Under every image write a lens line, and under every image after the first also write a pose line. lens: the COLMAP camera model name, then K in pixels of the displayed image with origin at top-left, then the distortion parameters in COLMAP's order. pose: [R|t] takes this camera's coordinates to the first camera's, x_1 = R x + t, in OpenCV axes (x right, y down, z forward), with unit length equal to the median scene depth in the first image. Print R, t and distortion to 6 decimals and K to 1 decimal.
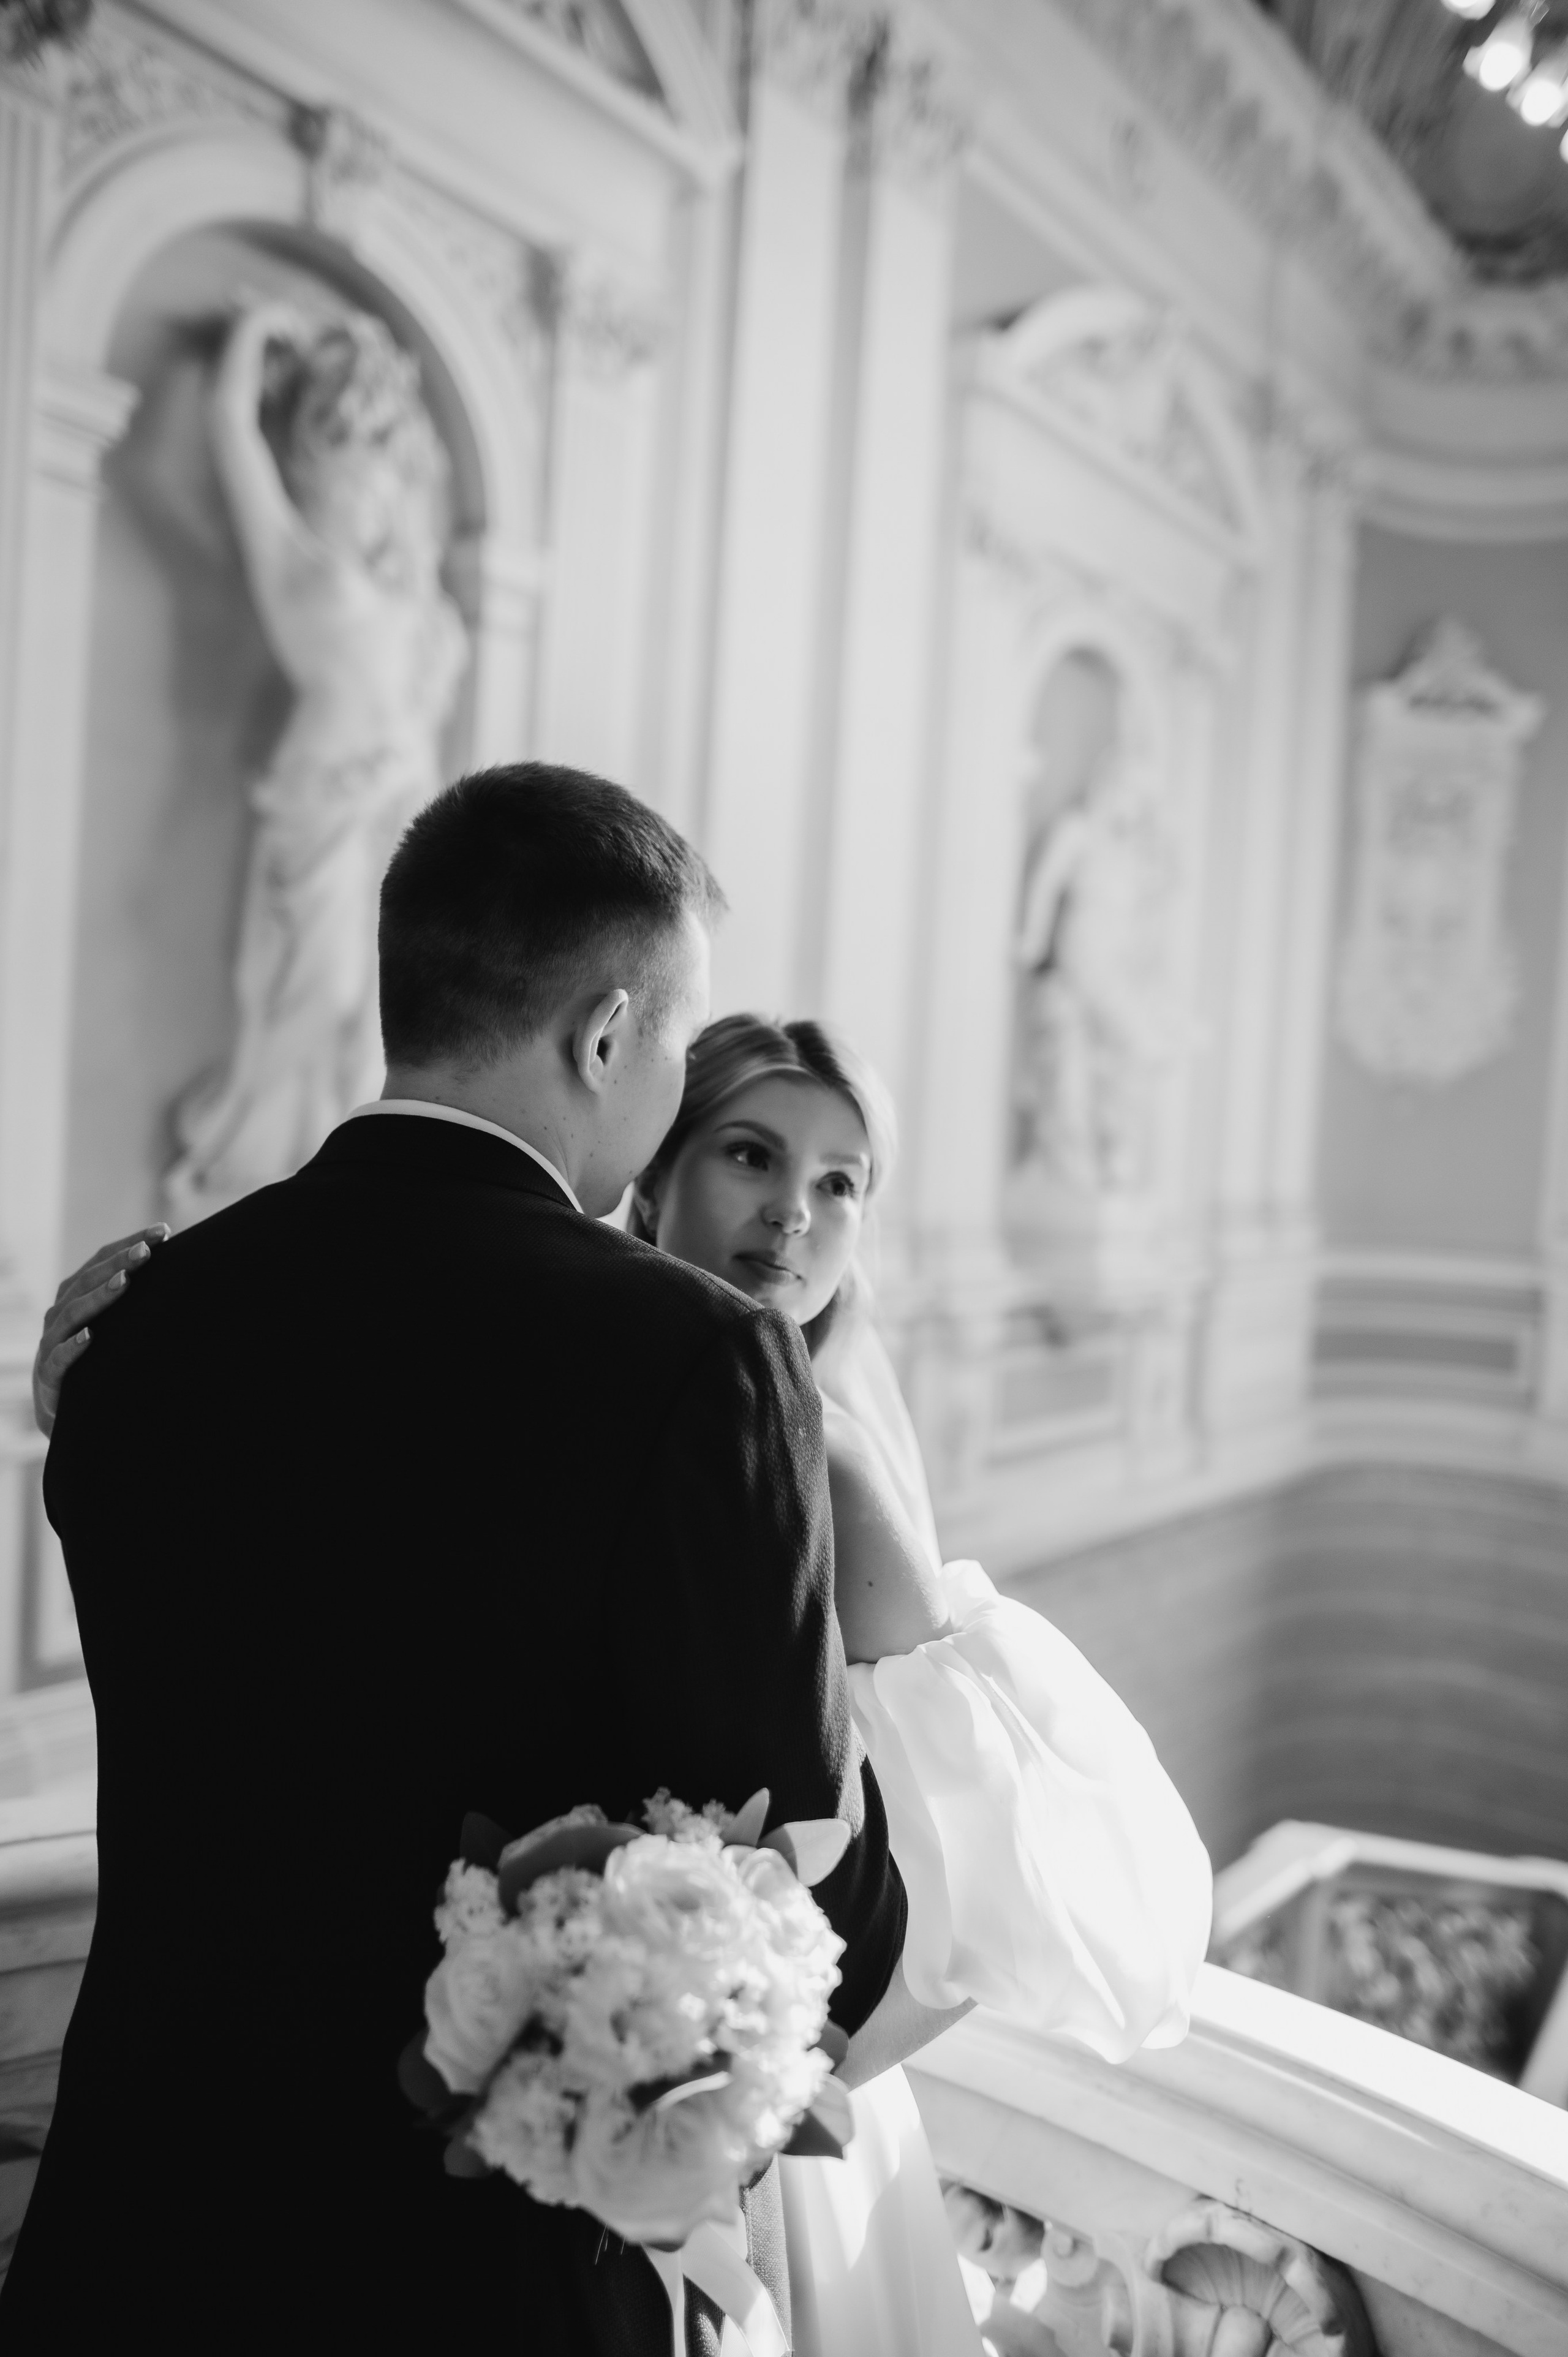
lens RADIAL K [[1618.5, 0, 786.4], [0, 1618.5, 1183.7], [0, 0, 1]] dist [-0.054798, 0.043625]
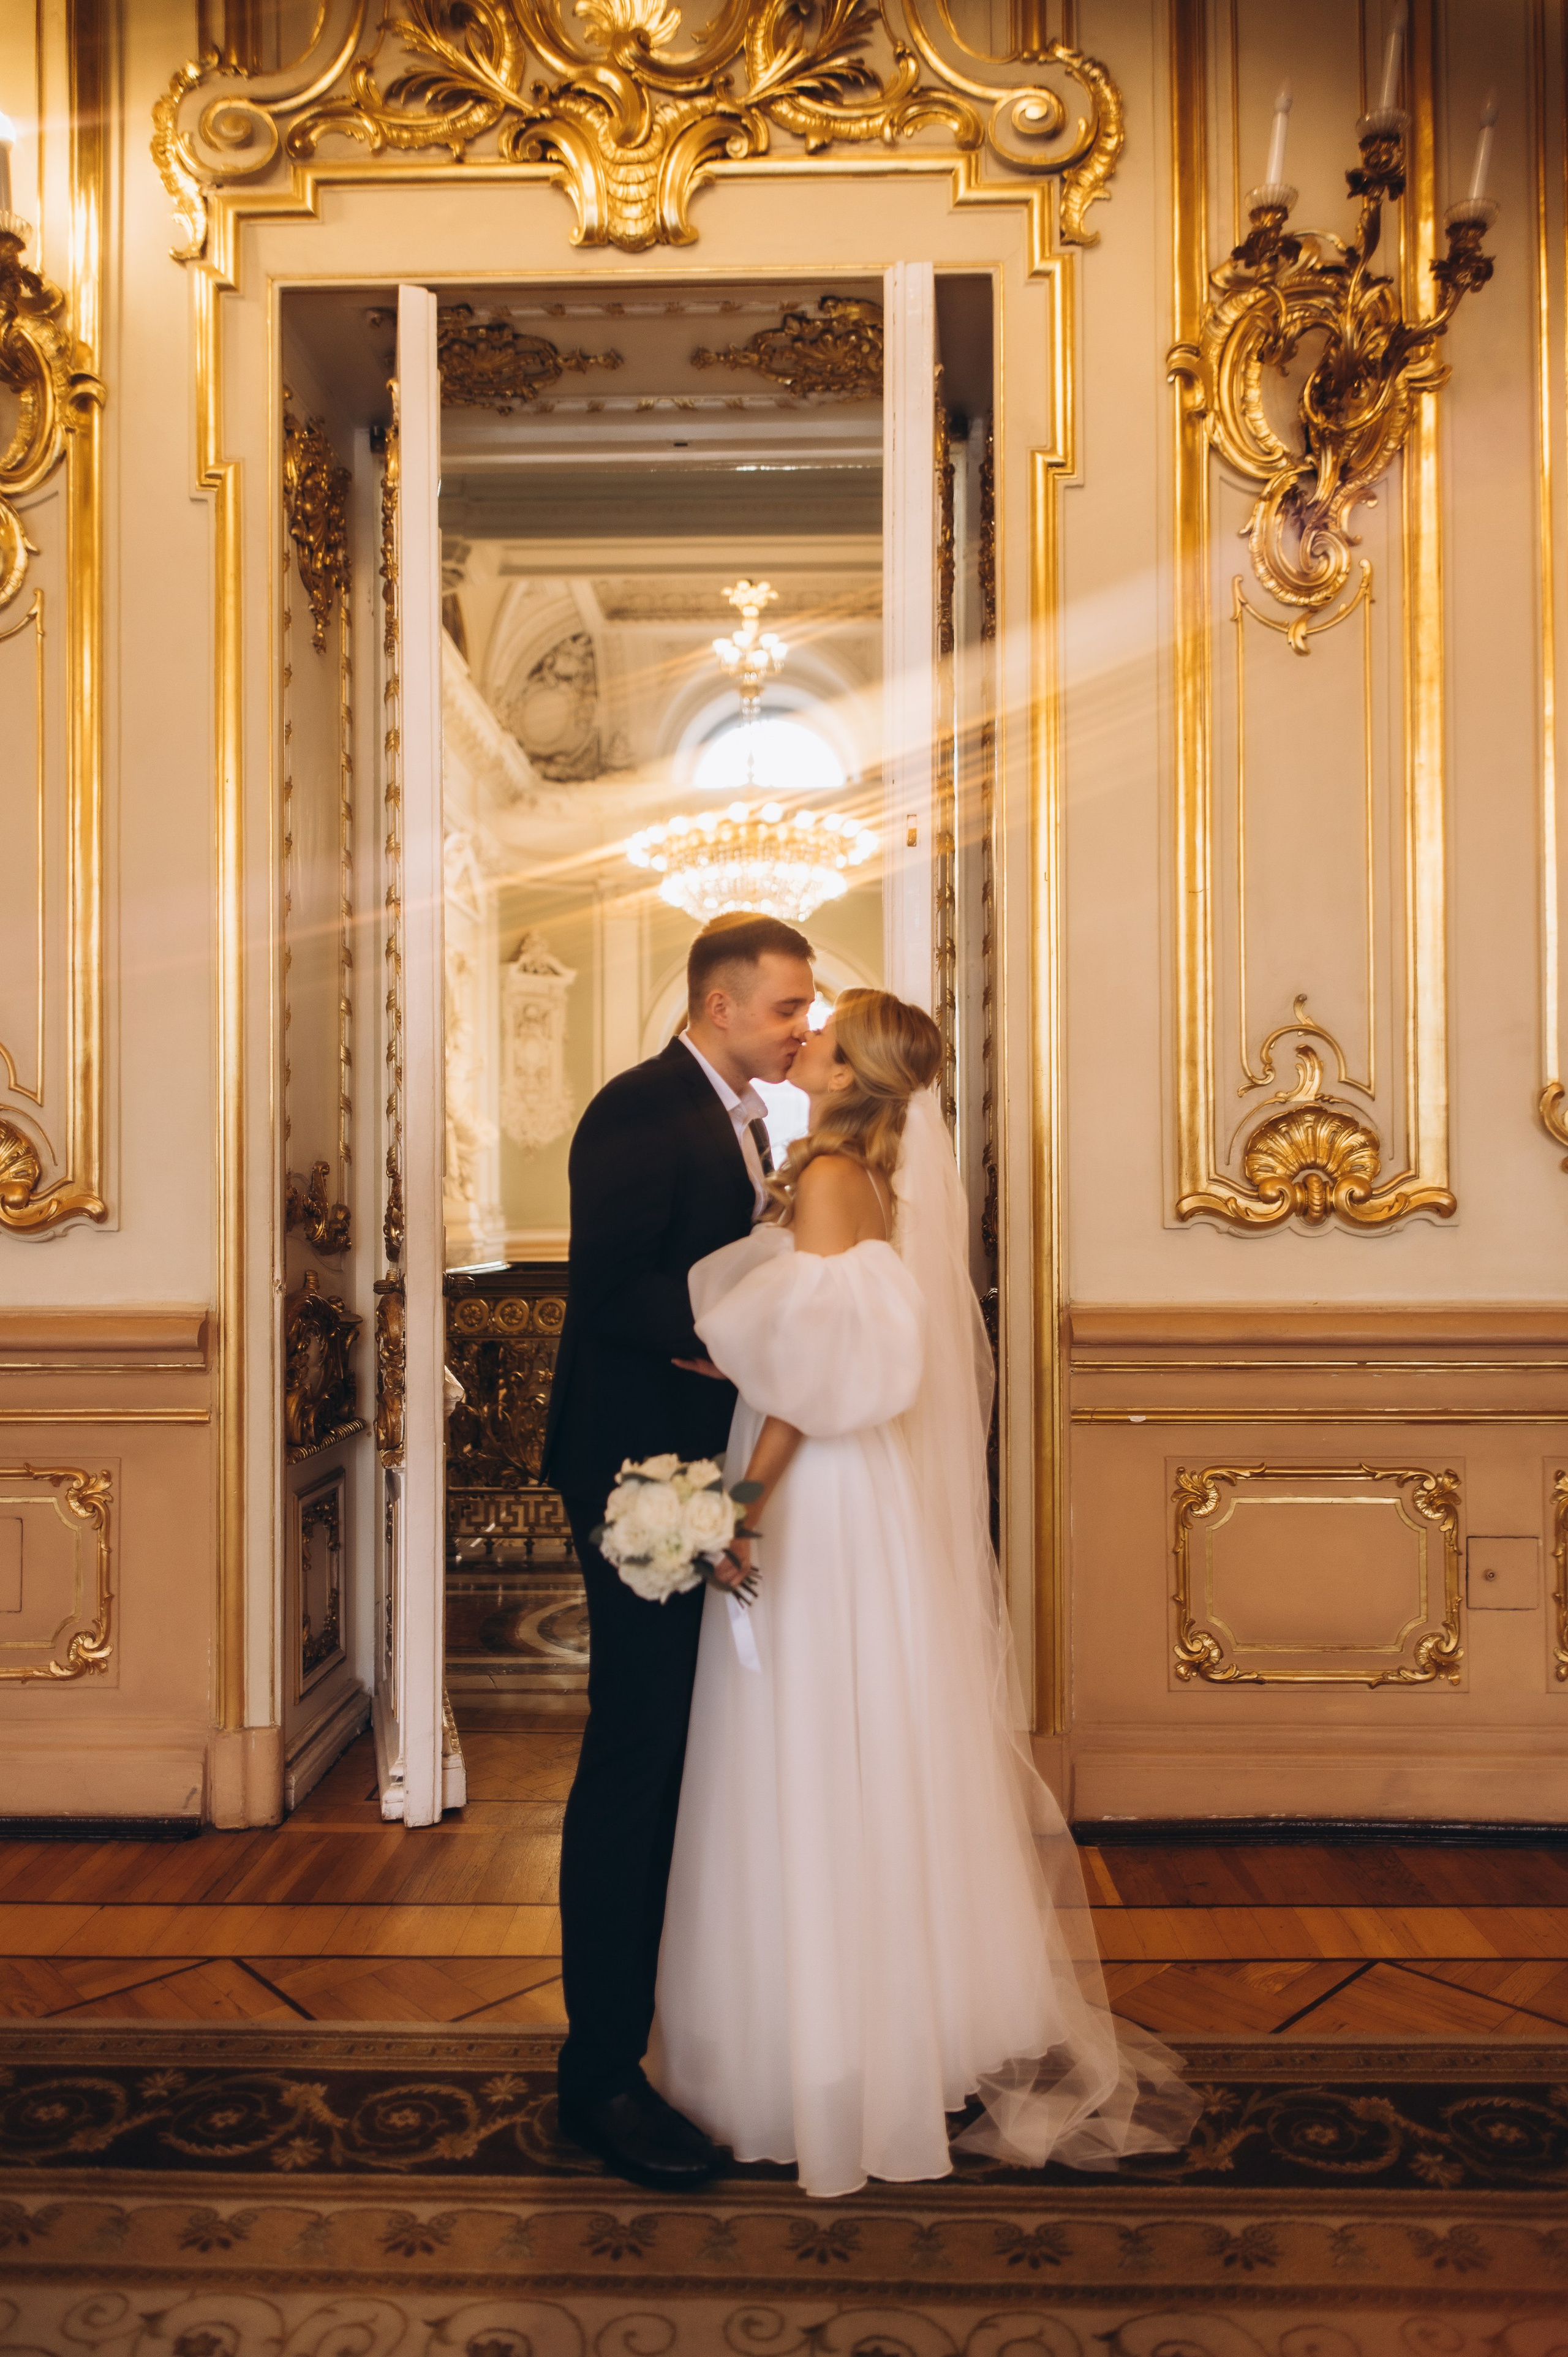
lens RADIAL K [[1593.9, 0, 786.7], [0, 1593.9, 1188.2], [0, 0, 1]] dist [0.010215, -0.008865]
pose [[0.772734, -0.057895, 0.632084, -1.600254], [0.080444, 0.996734, -0.007050, 0.069941], [-0.629611, 0.056295, 0.774868, -1.940918]]
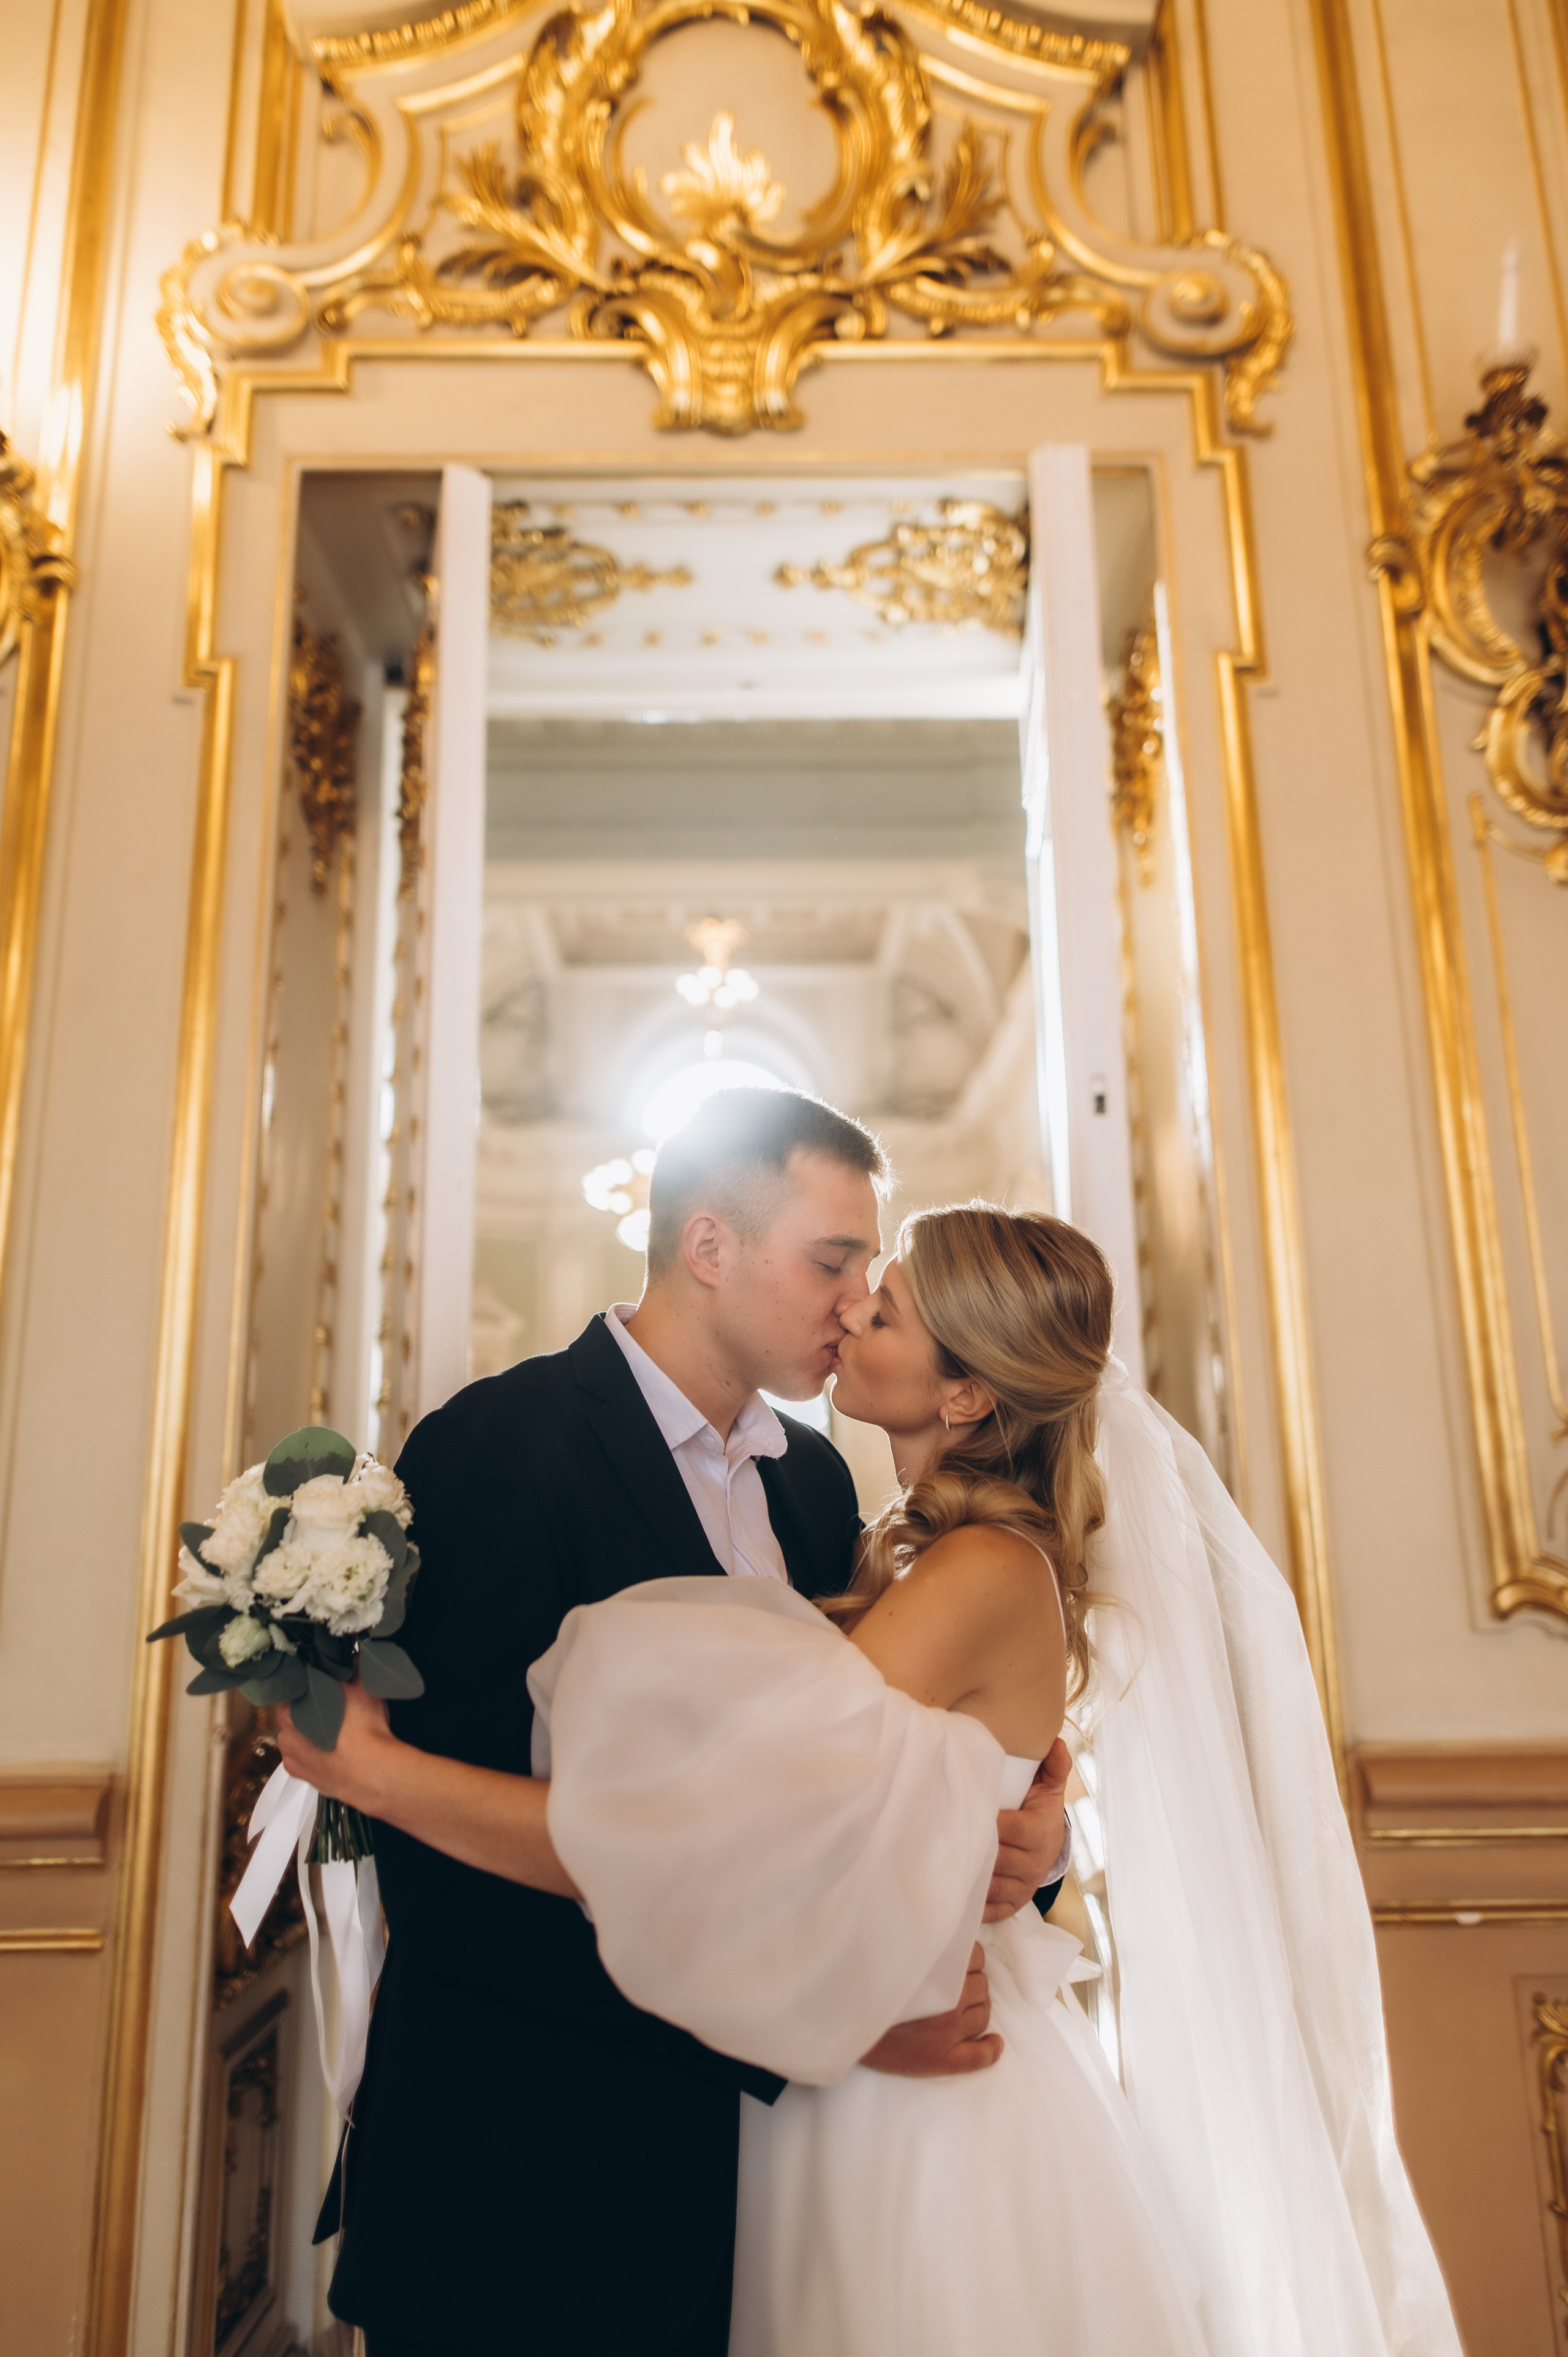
lens RADIAL K [[1625.5, 0, 781.1], [0, 1625.5, 1180.4], [0, 0, 1]] dist [0.007447, 0.000425]
pose [[0.749135, 0.080725, 0.657480, -1.548384], [0.091476, 0.970430, -0.223377, 0.054453], [-0.656071, 0.227483, 0.719599, -1.777149]]
